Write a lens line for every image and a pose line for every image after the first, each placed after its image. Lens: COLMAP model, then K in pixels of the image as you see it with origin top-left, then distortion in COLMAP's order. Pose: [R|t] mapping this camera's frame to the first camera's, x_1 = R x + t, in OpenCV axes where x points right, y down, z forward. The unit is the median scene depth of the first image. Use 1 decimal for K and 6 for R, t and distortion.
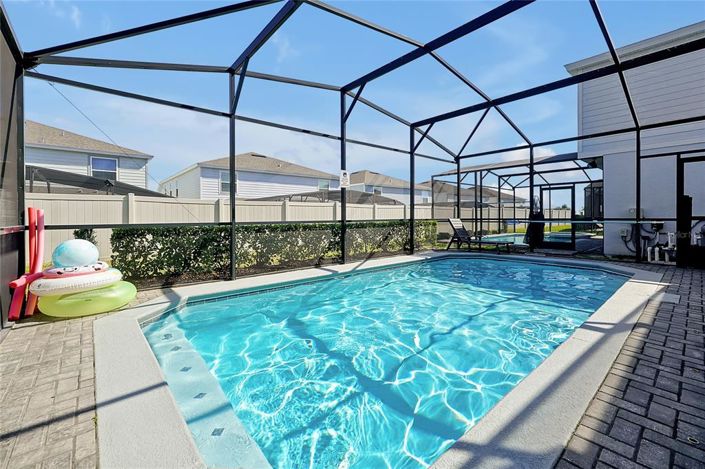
lens RADIAL K [[301.5, 0, 352.6], [0, 301.5, 223.4], [0, 0, 1]] dist [0.000115, 0.000464]
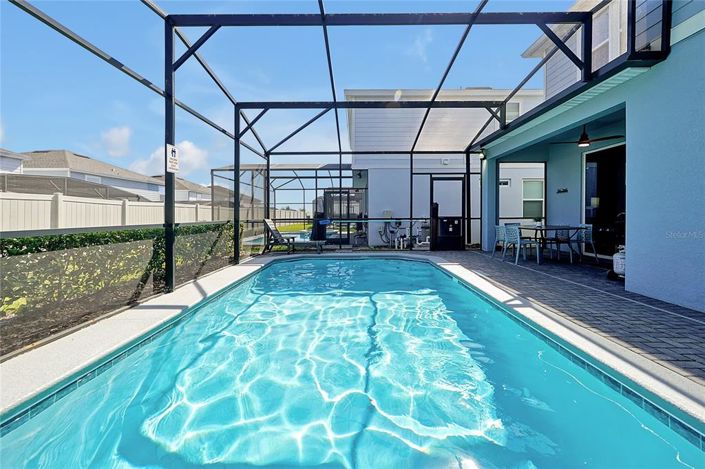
lens RADIAL K [[302.6, 0, 353.3], [0, 302.6, 217.8], [0, 0, 1]] dist [-0.001939, -0.000071]
pose [[0.658131, -0.005245, 0.752885, -0.247555], [0.019499, 0.999759, -0.010080, -0.008161], [-0.752651, 0.021314, 0.658075, 0.277201]]
